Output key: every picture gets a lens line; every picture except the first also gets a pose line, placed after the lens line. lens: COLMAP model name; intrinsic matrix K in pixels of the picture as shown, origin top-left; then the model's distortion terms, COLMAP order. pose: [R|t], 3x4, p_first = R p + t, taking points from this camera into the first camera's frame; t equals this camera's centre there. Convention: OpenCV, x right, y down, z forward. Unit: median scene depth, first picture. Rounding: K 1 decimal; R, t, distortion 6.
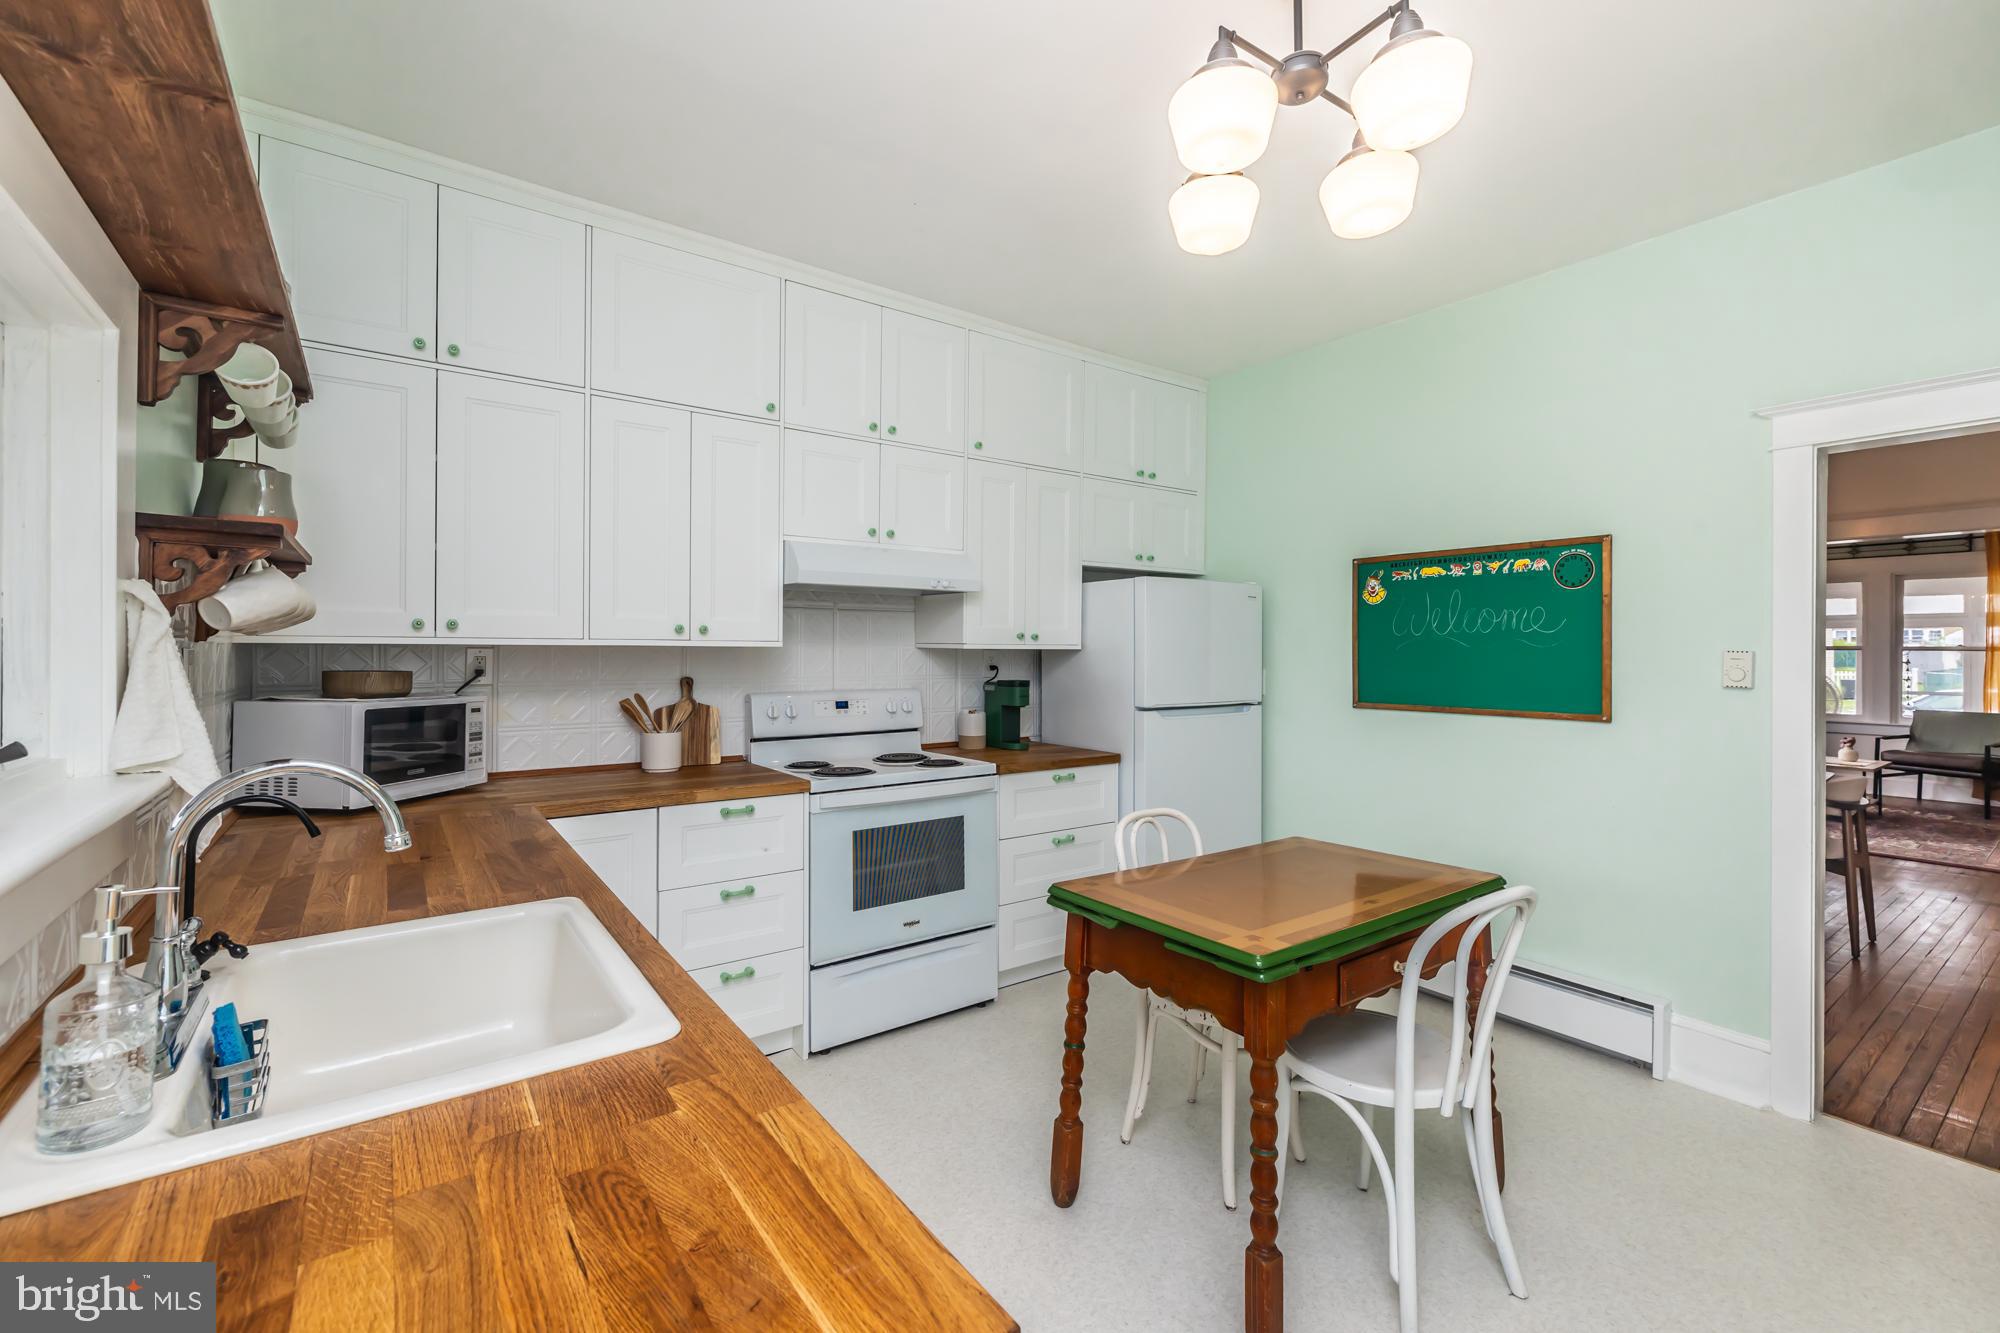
lens RADIAL K [[855.9, 0, 988.6], [0, 855.9, 652.9], [0, 0, 1]] dist [-0.001224, -0.000104]
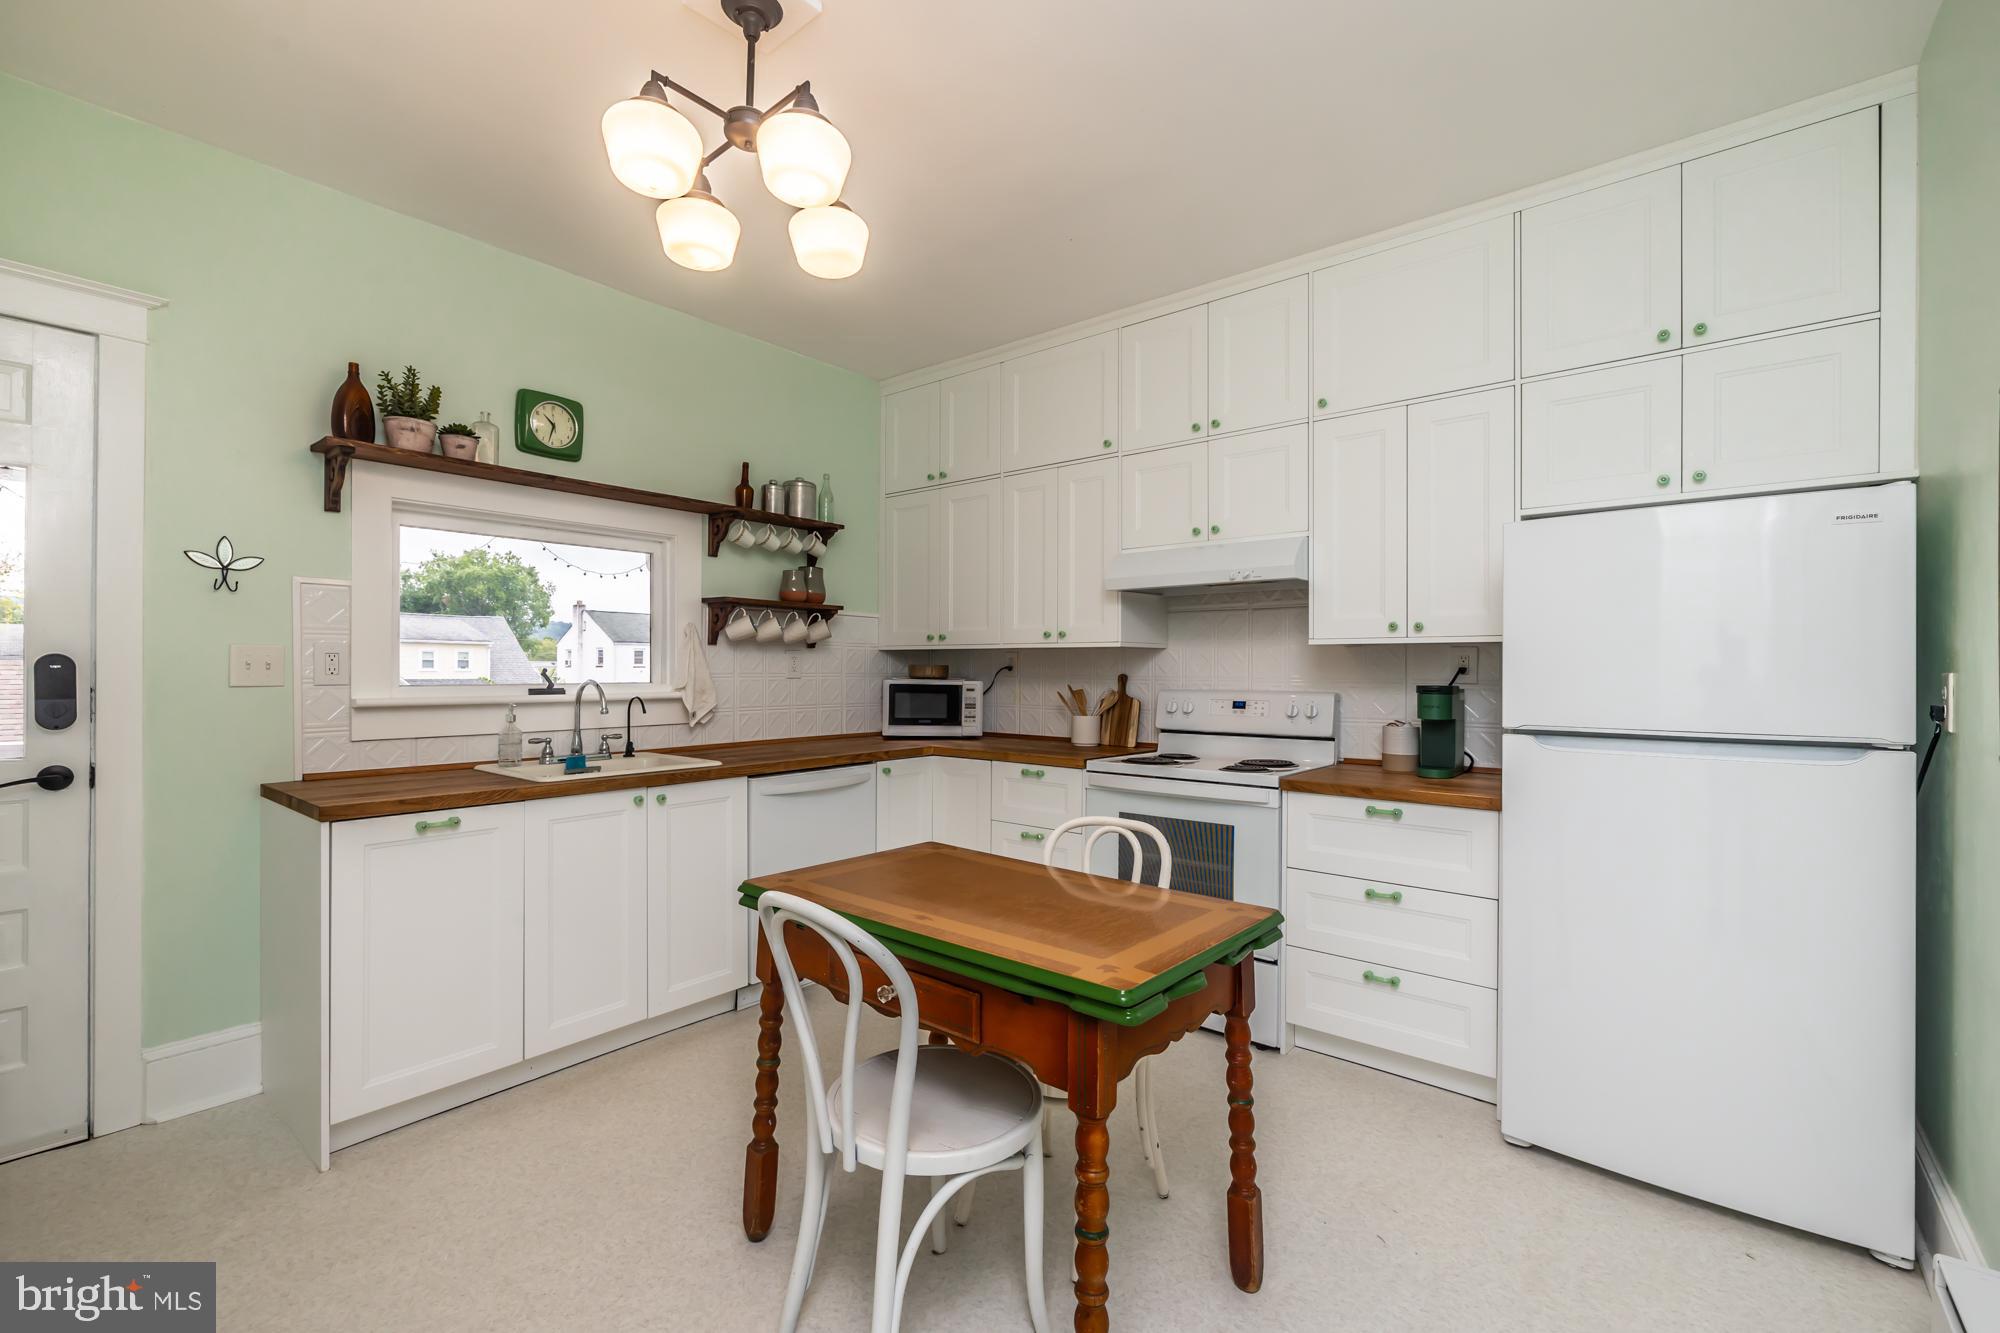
lens RADIAL K [[855.9, 0, 988.6], [0, 855.9, 652.9], [0, 0, 1]] dist [-0.001224, -0.000104]
pose [[0.230669, -0.011632, -0.972963, 0.781566], [0.000232, 0.999929, -0.011900, 0.013190], [0.973032, 0.002519, 0.230656, 0.526691]]
